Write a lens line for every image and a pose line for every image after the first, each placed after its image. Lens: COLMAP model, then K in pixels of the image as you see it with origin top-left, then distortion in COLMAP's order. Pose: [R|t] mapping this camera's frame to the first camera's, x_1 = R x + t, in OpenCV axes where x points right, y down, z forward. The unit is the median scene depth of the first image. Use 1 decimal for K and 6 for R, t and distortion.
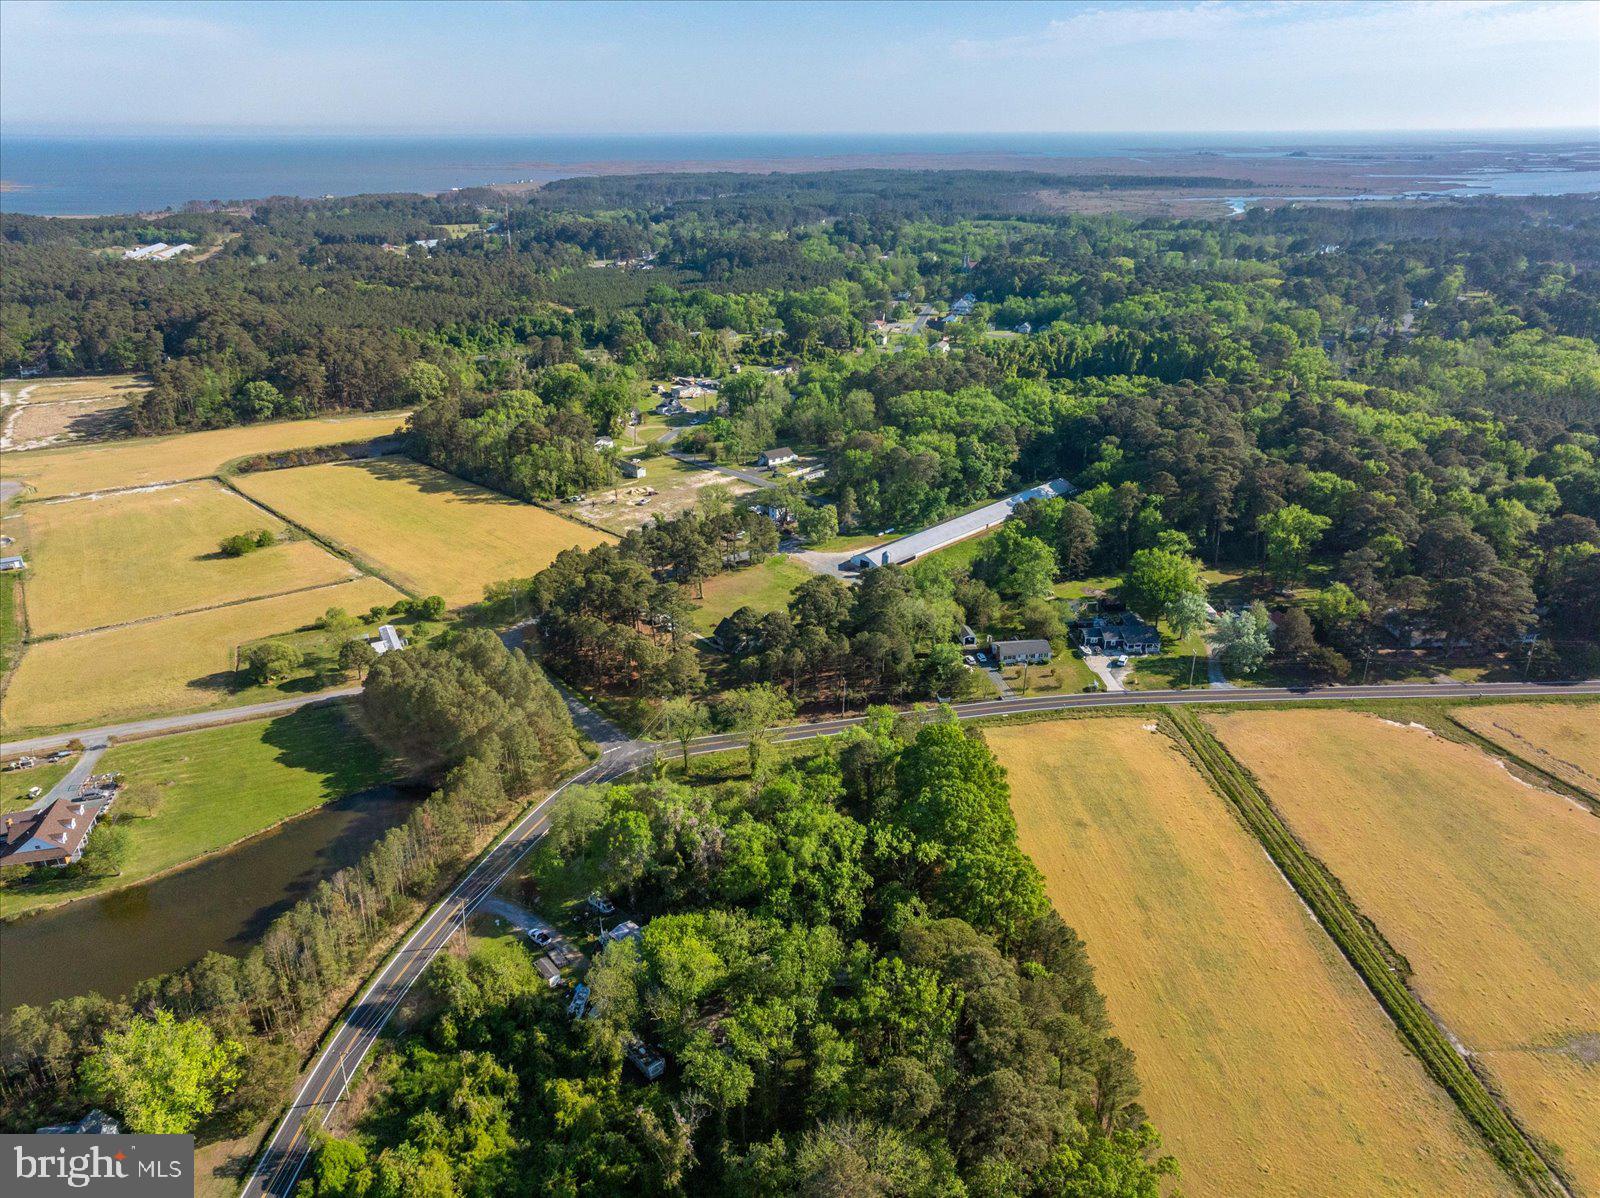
lens RADIAL K [[1093.9, 0, 801.5], [0, 1093.9, 600.4], [0, 0, 1]] dist [0.010297, -0.001368]
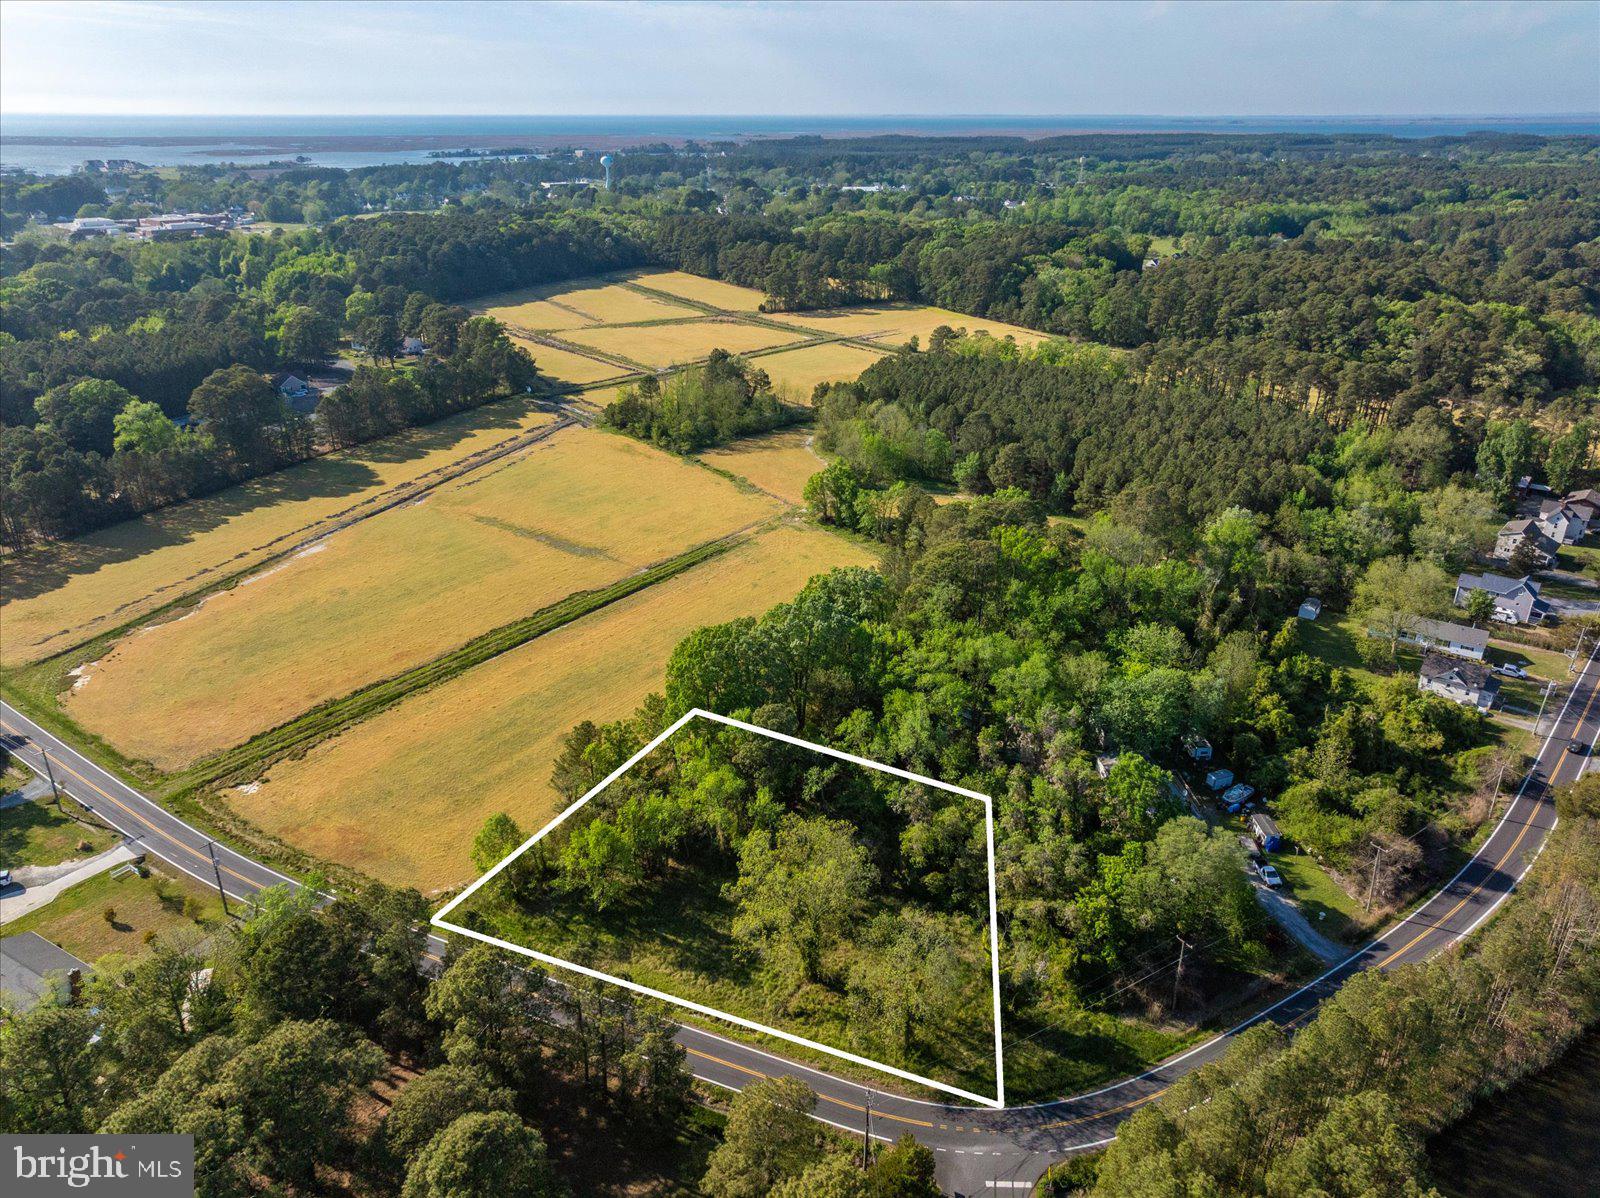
lens RADIAL K [[1127.4, 0, 800.0], [0, 1127.4, 599.0], [0, 0, 1]] dist [0.005374, -0.005889]
pose [[-0.768299, -0.255074, 0.587073, -0.201859], [0.251781, 0.722806, 0.643551, -0.214147], [-0.588493, 0.642253, -0.491108, 0.730043]]
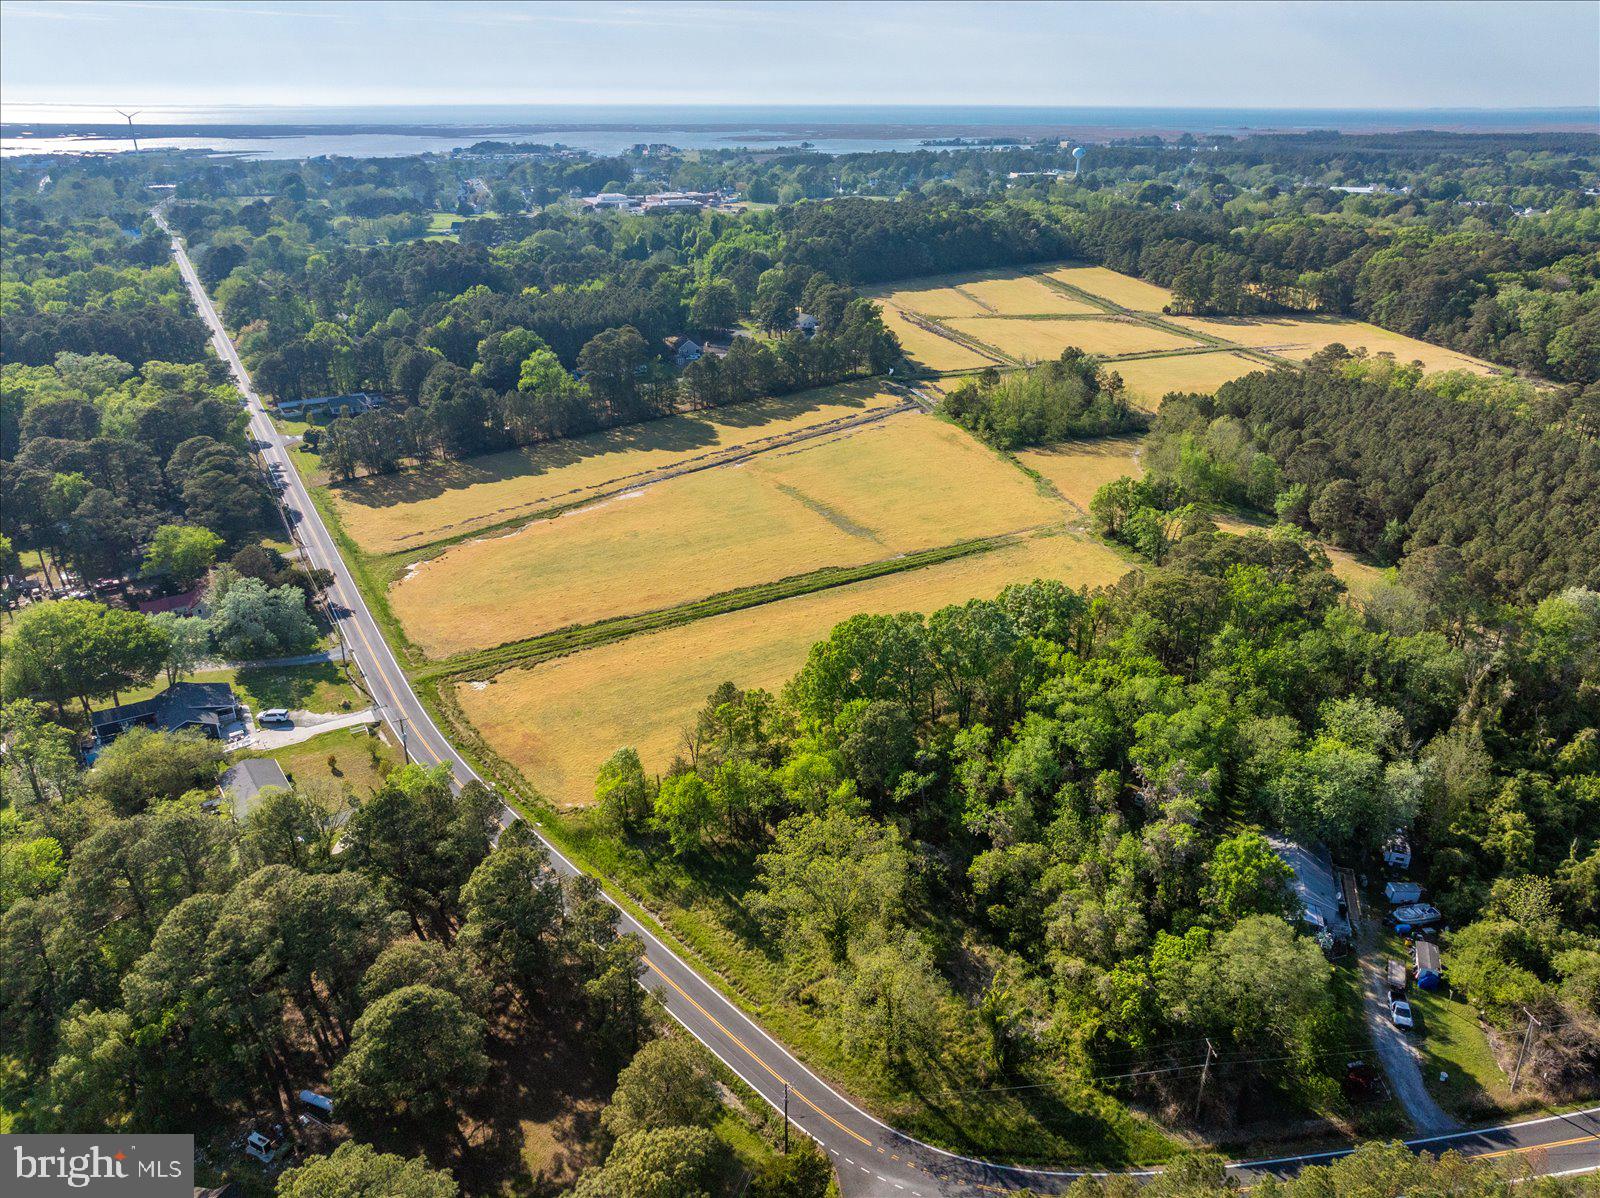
lens RADIAL K [[1124.6, 0, 801.4], [0, 1124.6, 599.0], [0, 0, 1]] dist [-0.009068, -0.003210]
pose [[-0.448218, -0.364435, 0.816265, -0.267611], [0.350482, 0.768373, 0.535505, -0.182501], [-0.822352, 0.526109, -0.216670, 0.654440]]
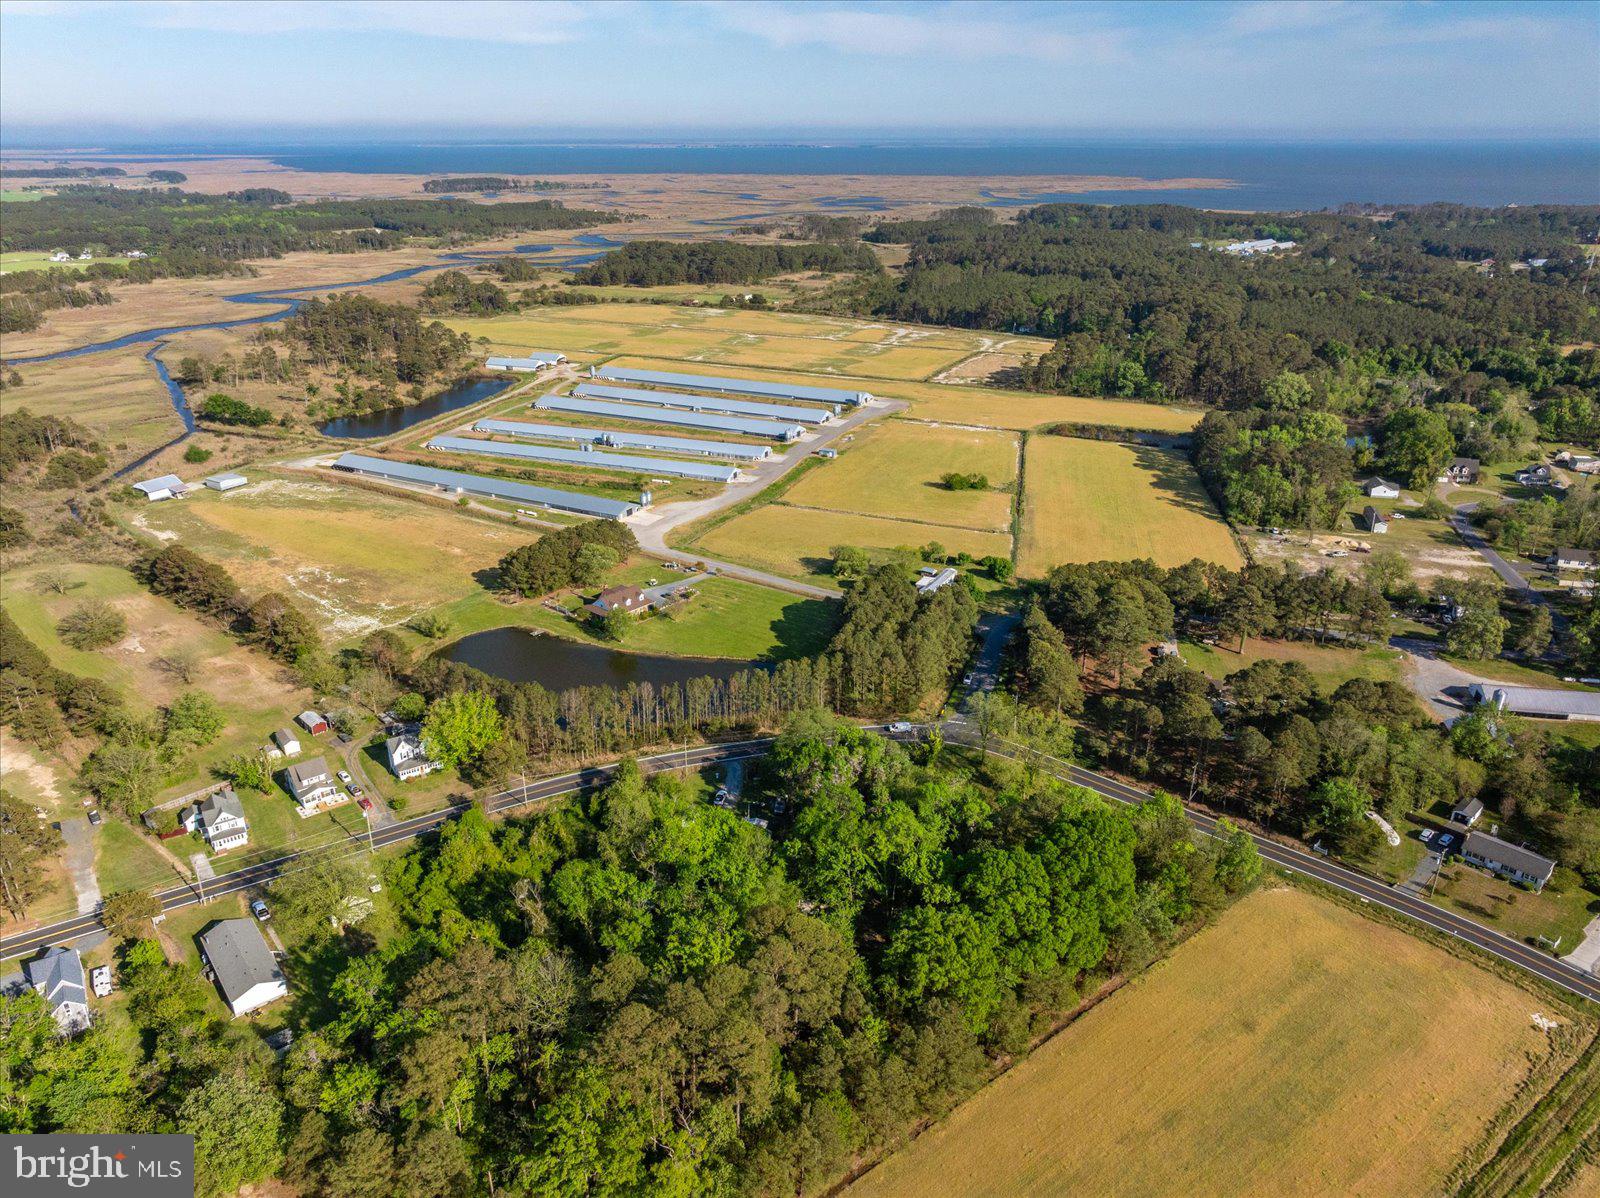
lens RADIAL K [[1147.7, 0, 814.7], [0, 1147.7, 582.0], [0, 0, 1]] dist [-0.008643, 0.002829]
pose [[0.572964, 0.304450, -0.760936, 0.353358], [-0.327385, 0.936174, 0.128051, -0.054989], [0.751353, 0.175750, 0.636066, 0.116329]]
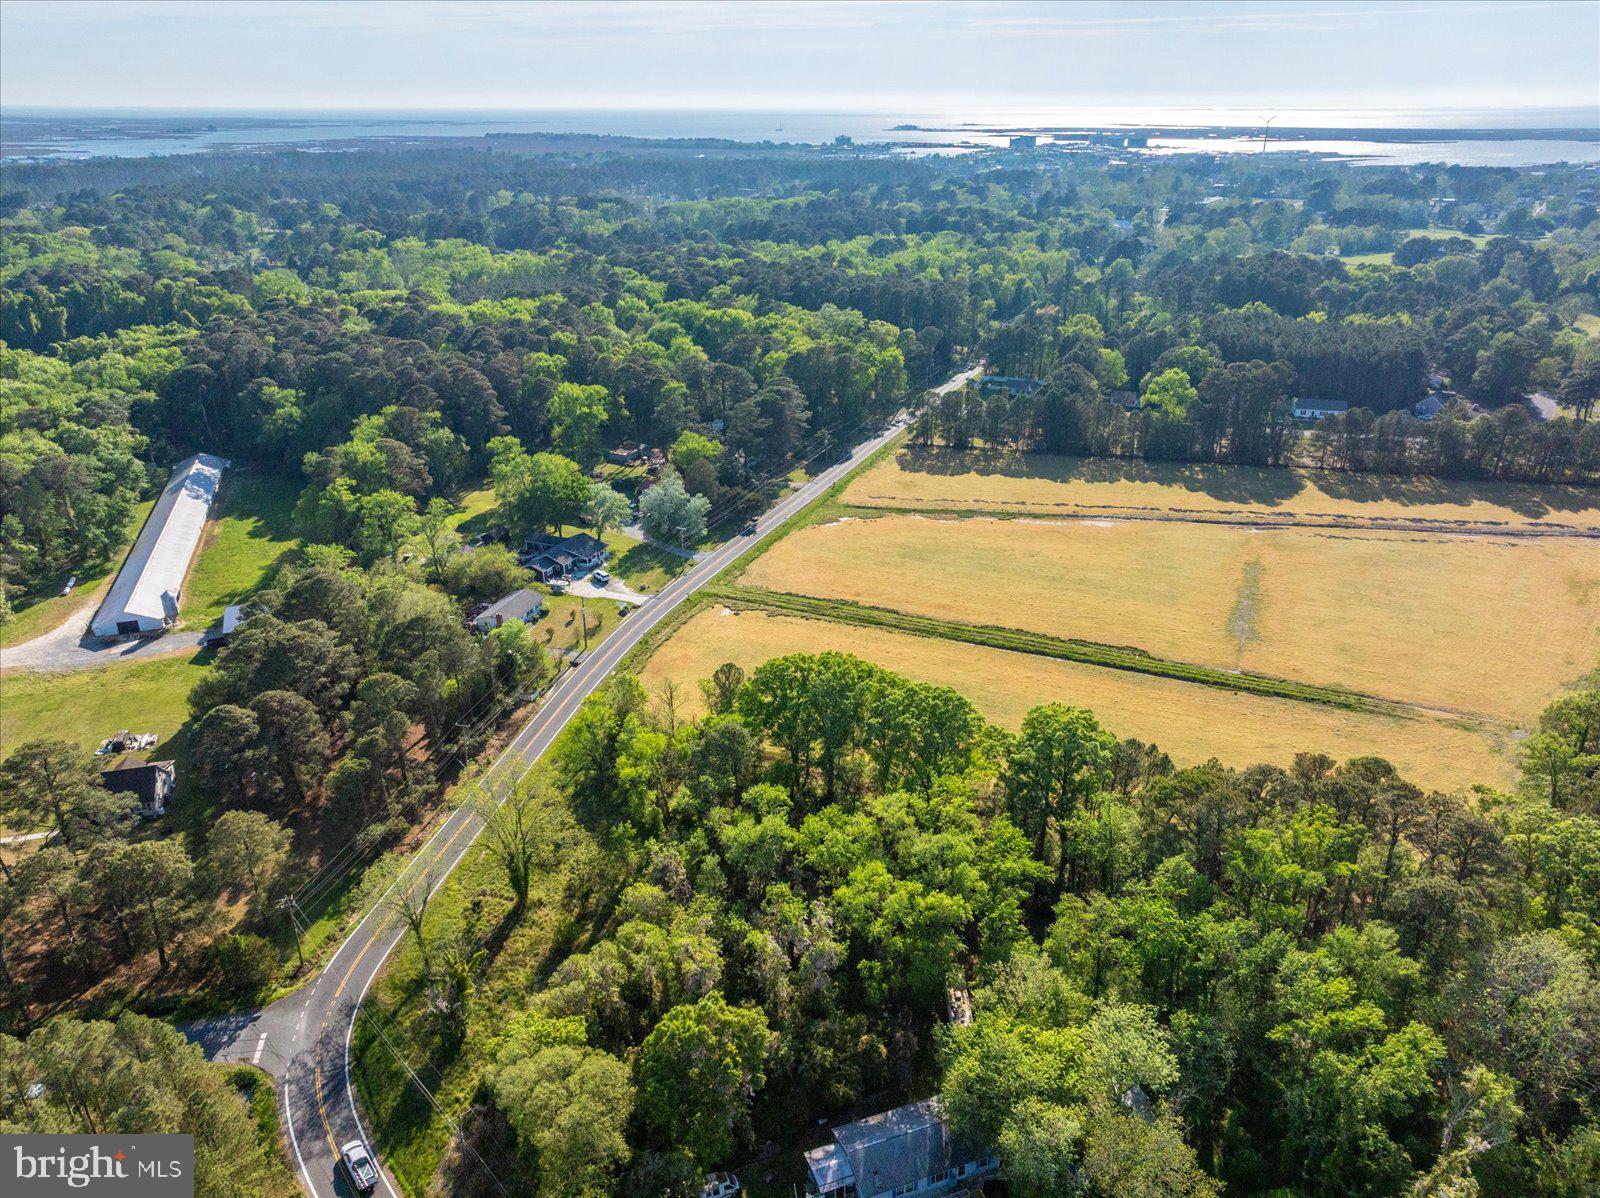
lens RADIAL K [[1093.9, 0, 801.5], [0, 1093.9, 600.4], [0, 0, 1]] dist [0.010297, -0.001368]
pose [[0.445861, -0.369444, 0.815303, -0.256365], [0.353459, 0.909494, 0.218831, -0.044521], [-0.822359, 0.190607, 0.536091, 0.323718]]
